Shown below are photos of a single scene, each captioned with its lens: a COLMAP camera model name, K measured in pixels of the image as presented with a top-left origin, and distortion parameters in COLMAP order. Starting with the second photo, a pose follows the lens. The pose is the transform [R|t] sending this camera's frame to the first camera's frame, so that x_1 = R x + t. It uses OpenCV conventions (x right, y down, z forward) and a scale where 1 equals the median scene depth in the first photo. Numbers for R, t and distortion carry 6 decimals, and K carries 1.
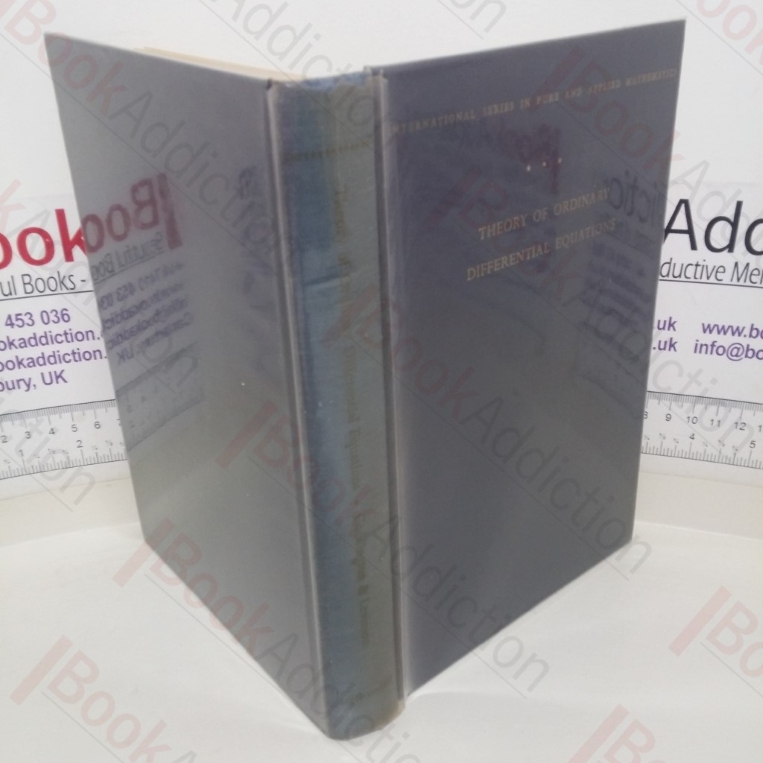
lens RADIAL K [[900.6, 0, 381.5], [0, 900.6, 381.5], [0, 0, 1]] dist [0.021057, 0.030578]
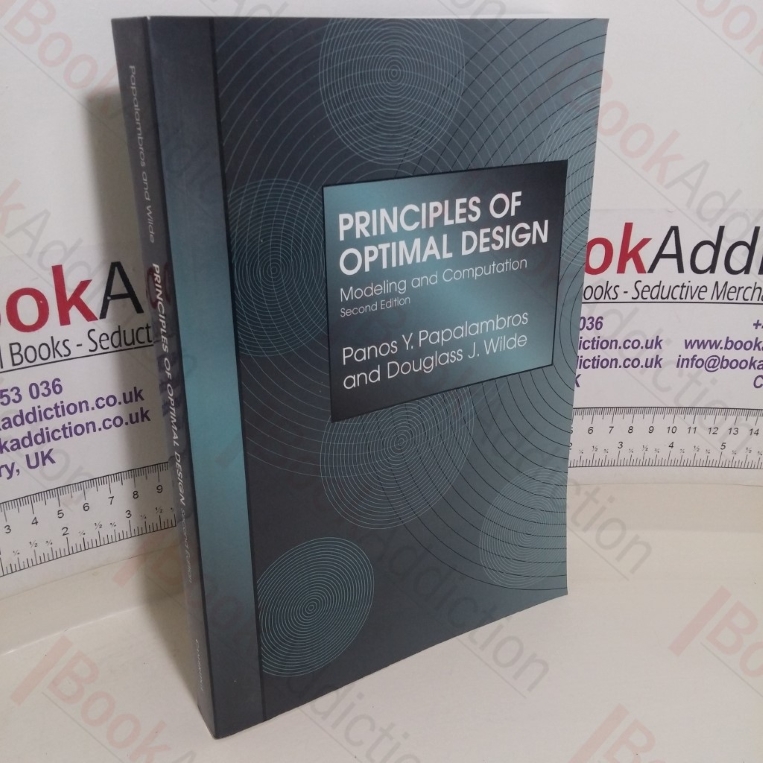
lens RADIAL K [[900.6, 0, 381.5], [0, 900.6, 381.5], [0, 0, 1]] dist [0.021057, 0.030578]
pose [[0.951764, -0.089829, 0.293386, -0.308499], [0.097511, 0.995167, -0.011630, -0.037372], [-0.290923, 0.039677, 0.955923, 0.078060]]
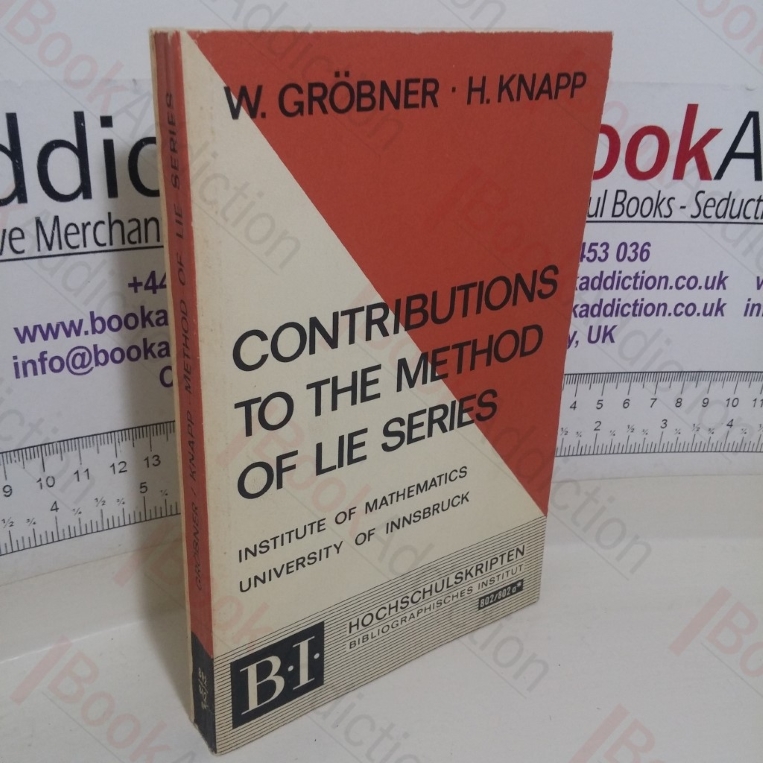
lens RADIAL K [[872.6, 0, 378.6], [0, 872.6, 373.2], [0, 0, 1]] dist [0.004593, 0.003635]
pose [[0.932282, -0.089637, 0.350451, -0.225518], [0.103929, 0.994338, -0.022147, 0.001603], [-0.346482, 0.057069, 0.936319, 0.406004]]
